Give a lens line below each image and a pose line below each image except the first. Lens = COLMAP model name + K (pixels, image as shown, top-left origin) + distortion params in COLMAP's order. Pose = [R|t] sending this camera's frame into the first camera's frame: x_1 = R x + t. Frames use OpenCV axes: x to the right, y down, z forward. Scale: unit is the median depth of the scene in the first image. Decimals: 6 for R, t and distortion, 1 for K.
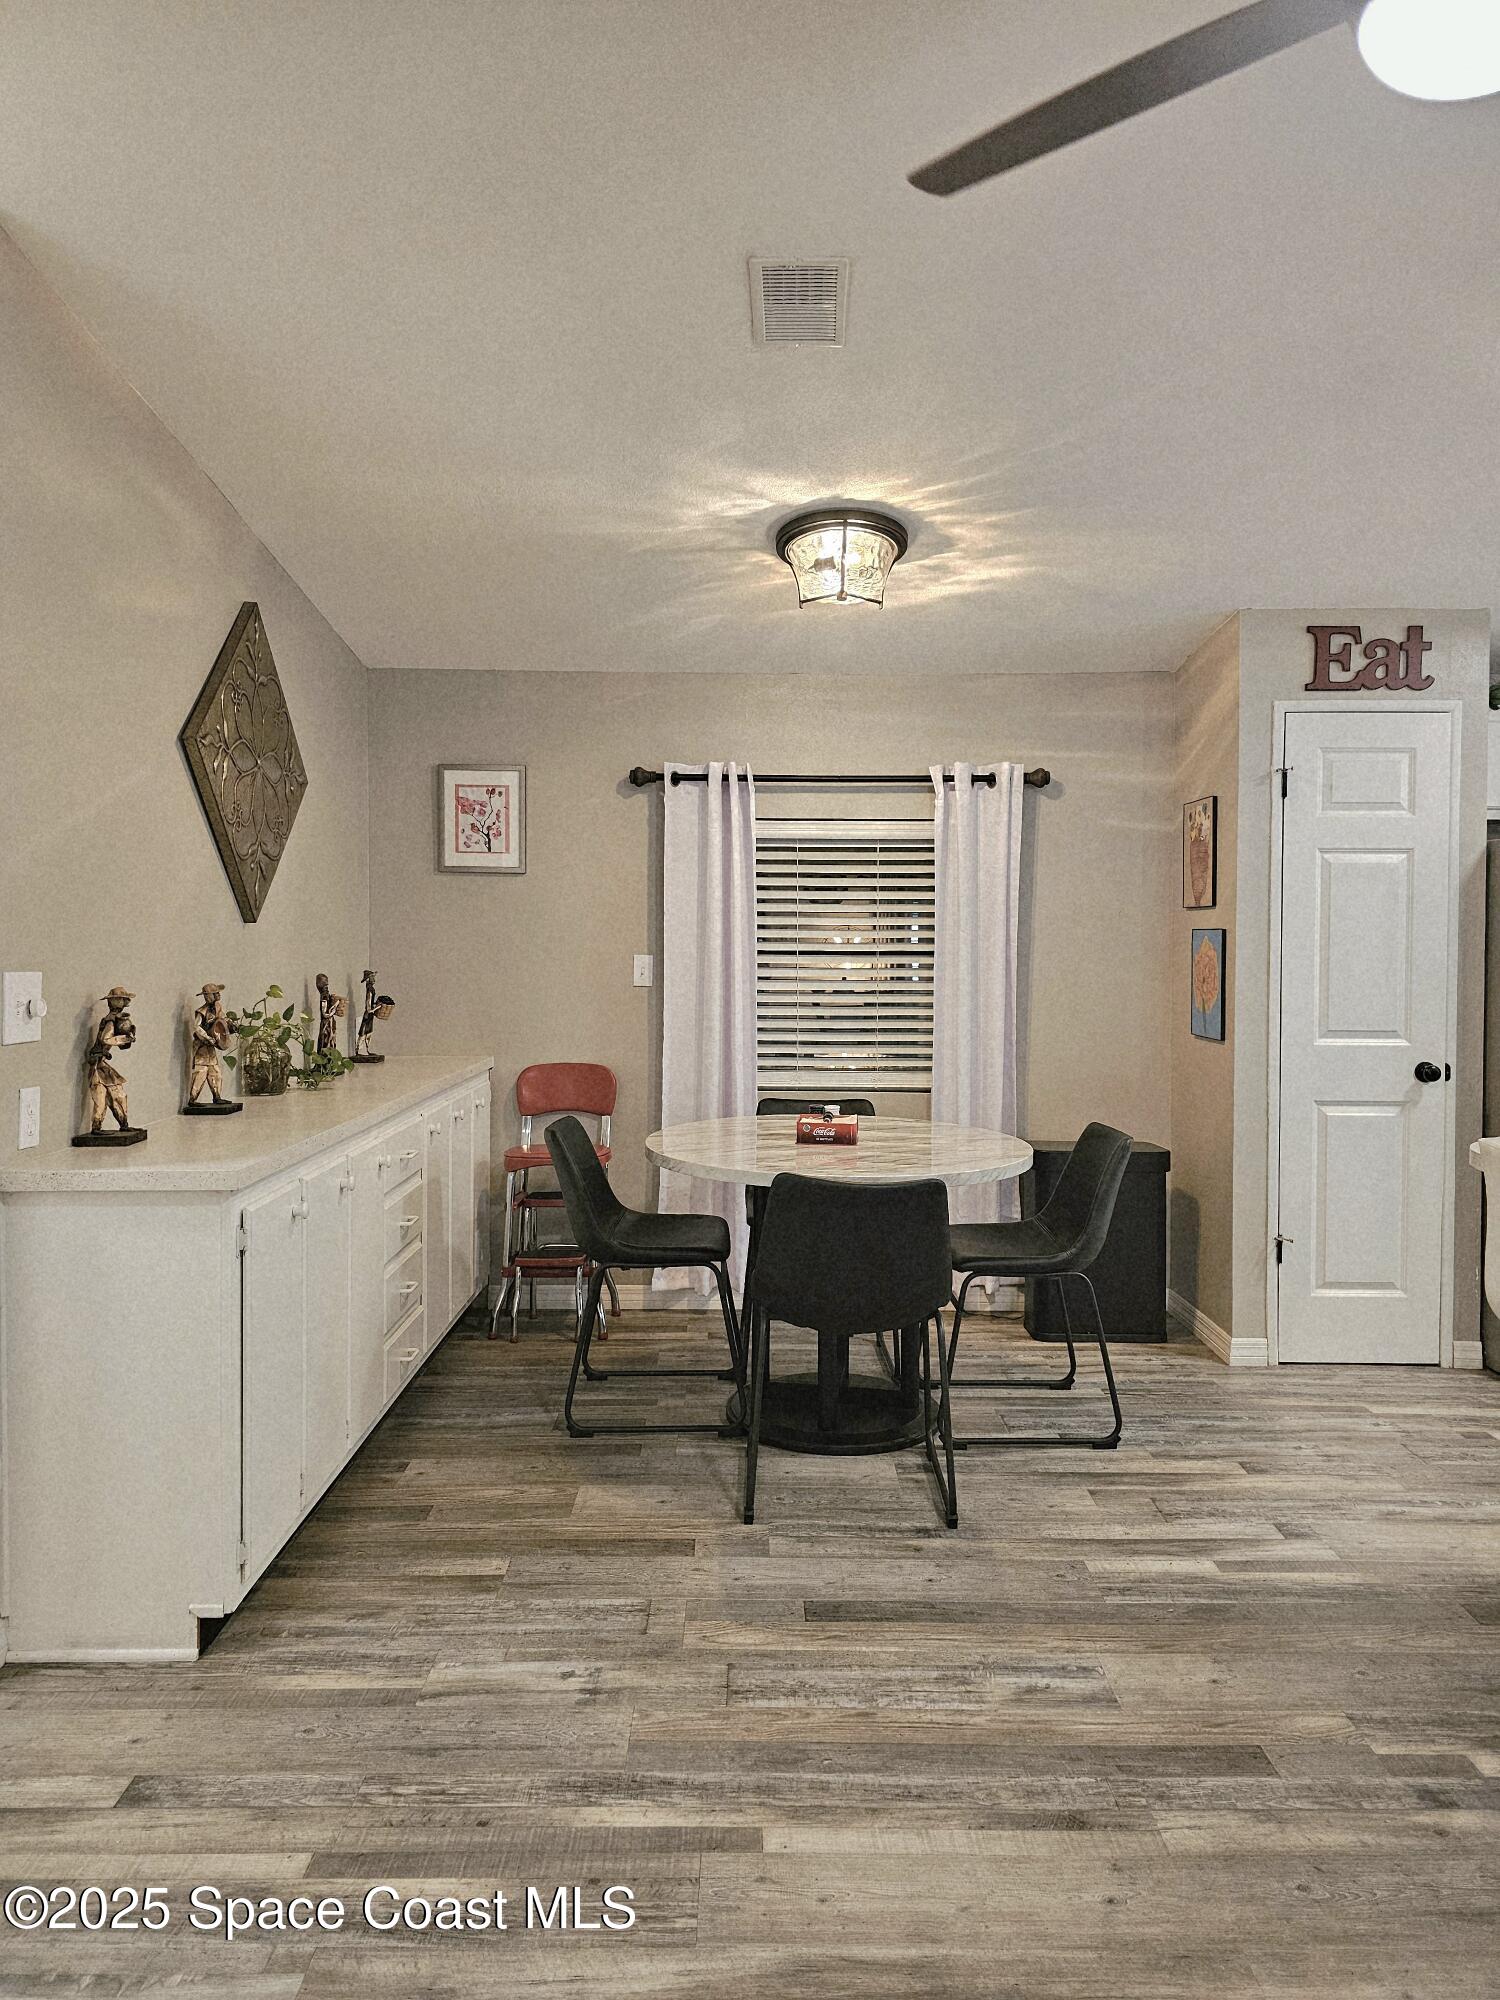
lens RADIAL K [[1358.8, 0, 764.2], [0, 1358.8, 990.7], [0, 0, 1]] dist [0.029596, -0.004174]
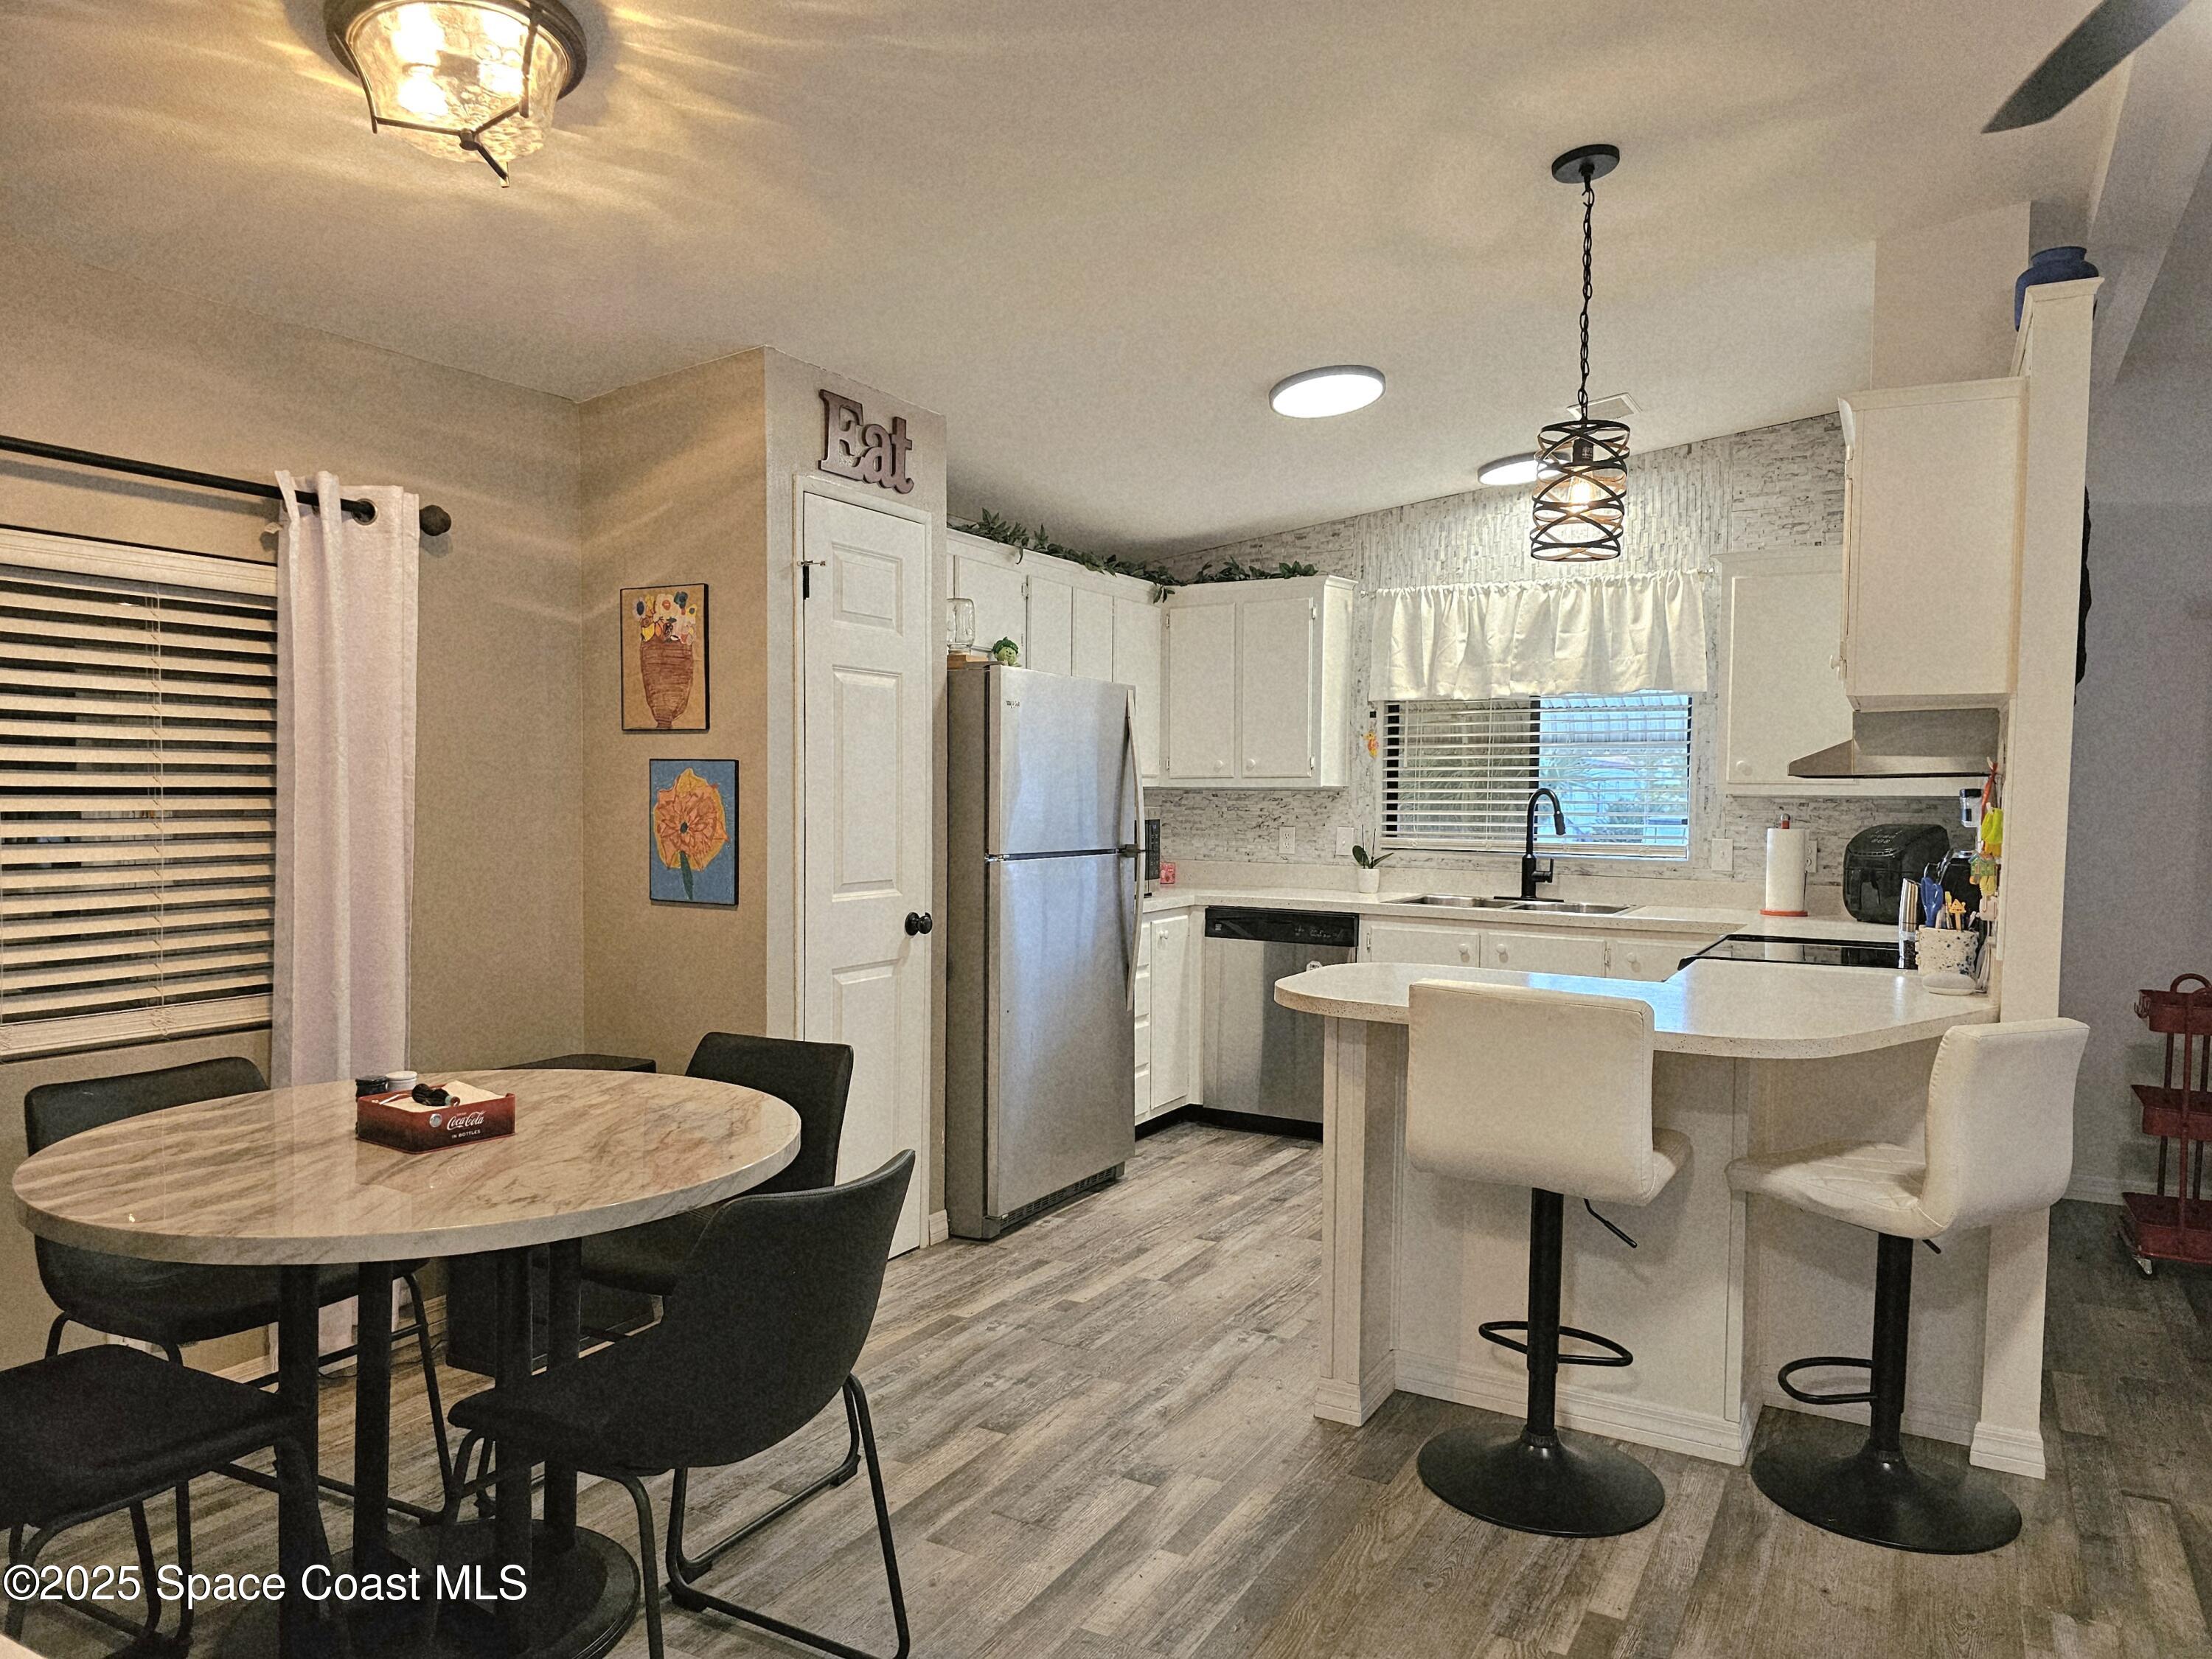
lens RADIAL K [[1502.8, 0, 1122.7], [0, 1502.8, 845.7], [0, 0, 1]] dist [0.029596, -0.004174]
pose [[0.486195, -0.032568, 0.873243, -0.361345], [0.025310, 0.999411, 0.023181, -0.013034], [-0.873484, 0.010832, 0.486733, 0.476979]]
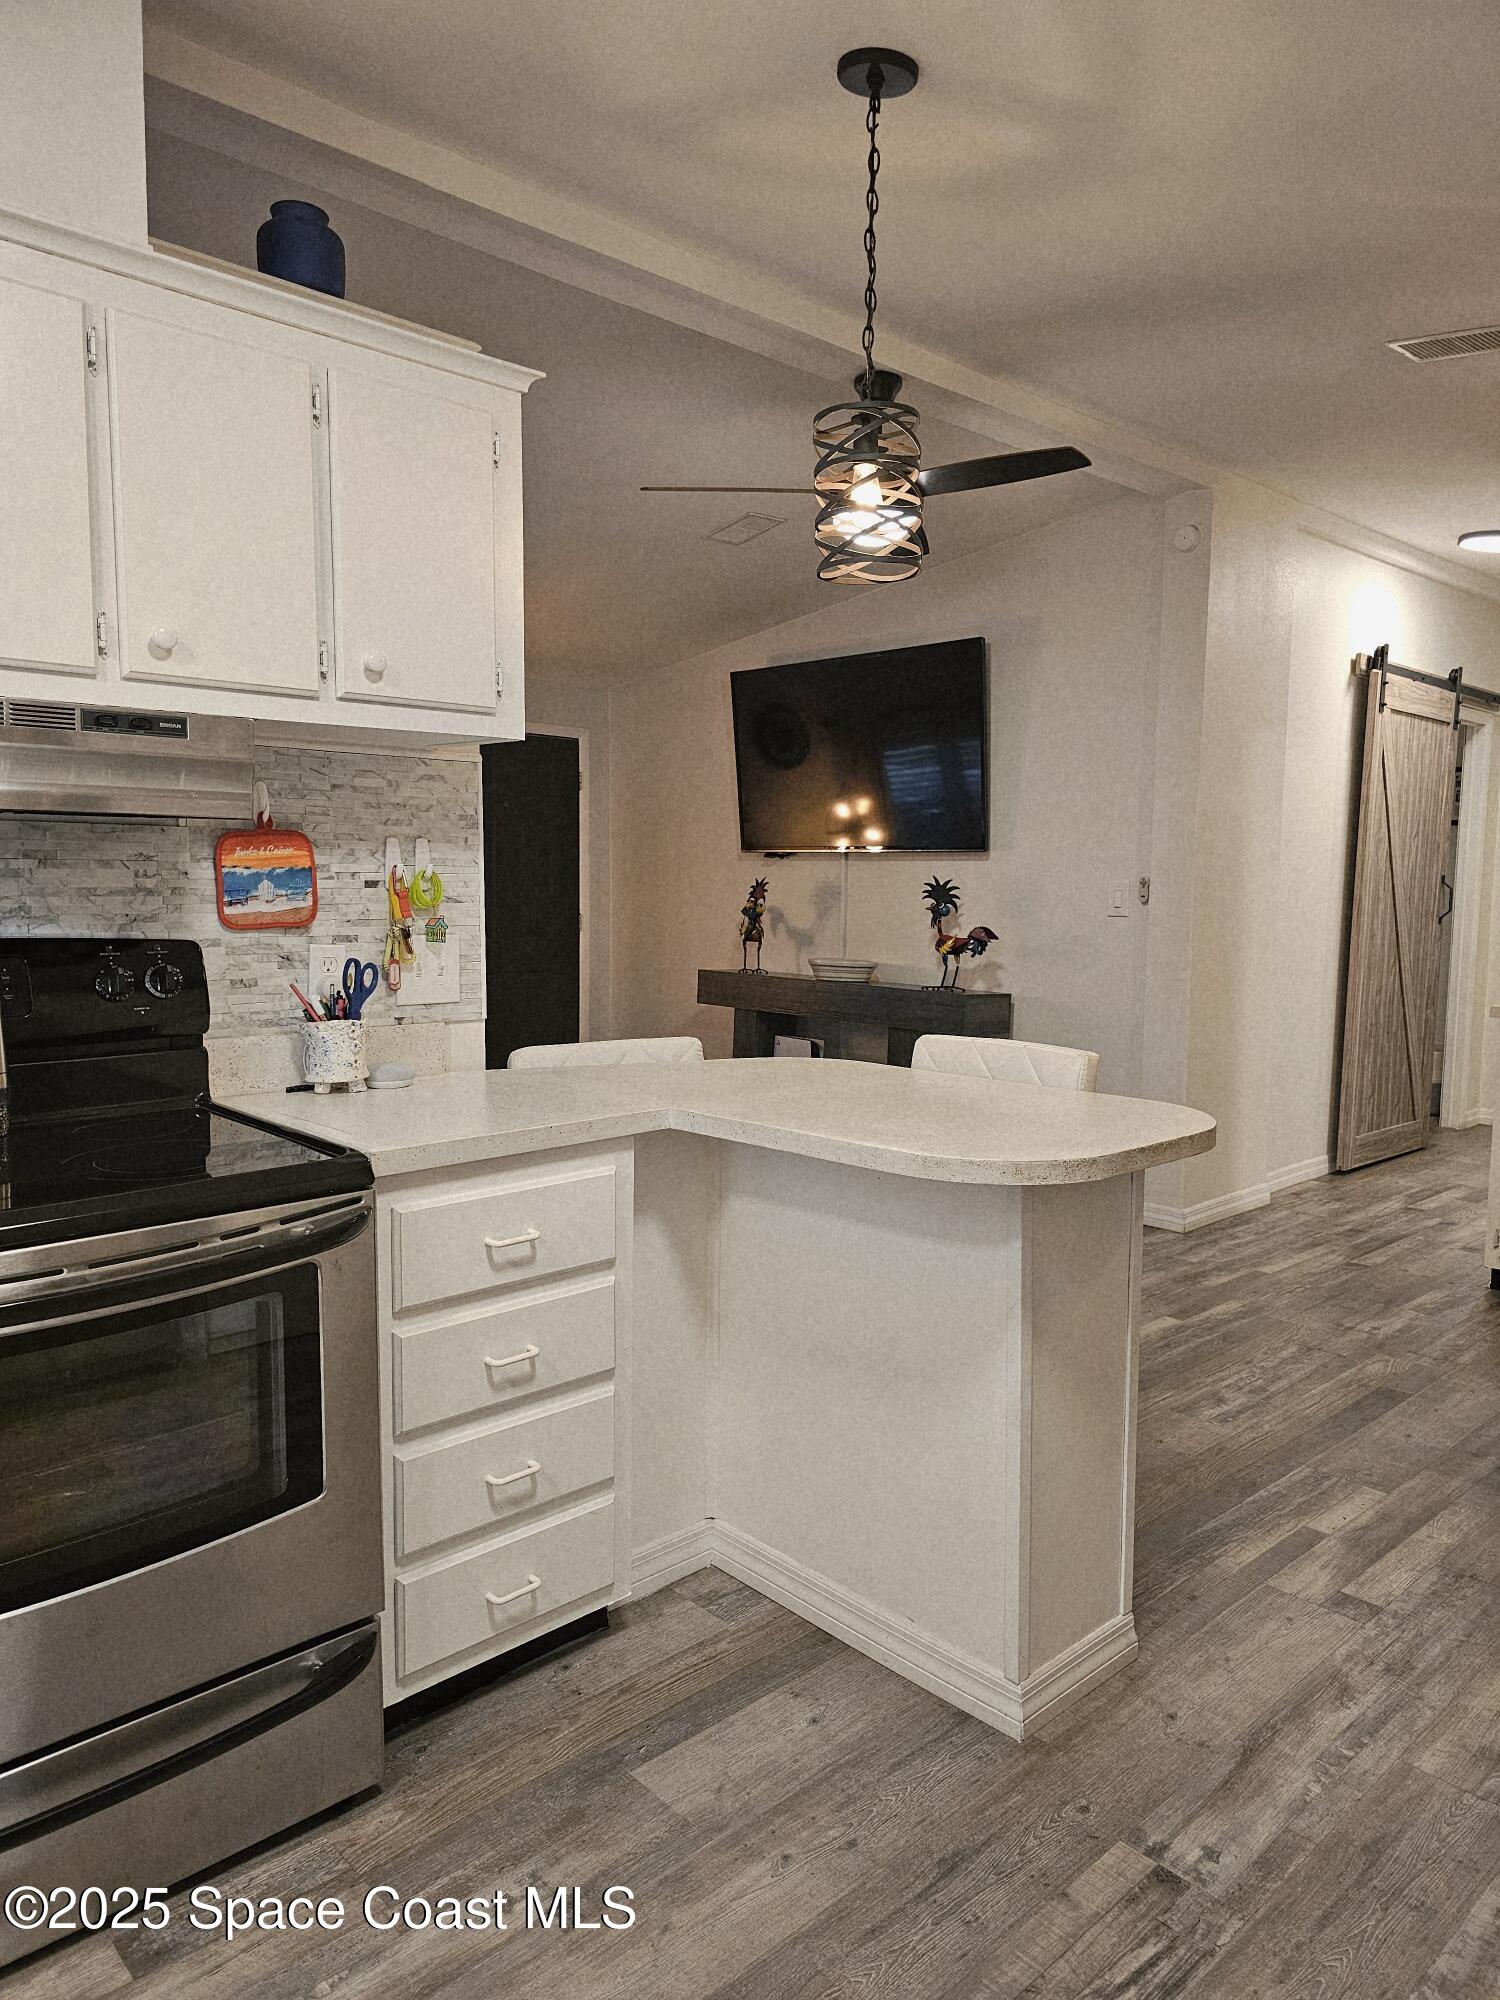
lens RADIAL K [[1358.8, 0, 750.4], [0, 1358.8, 1001.9], [0, 0, 1]] dist [0.029596, -0.004174]
pose [[-0.740144, 0.049897, -0.670595, 0.994632], [-0.040769, 0.992079, 0.118815, -0.027518], [0.671212, 0.115280, -0.732247, 1.121461]]
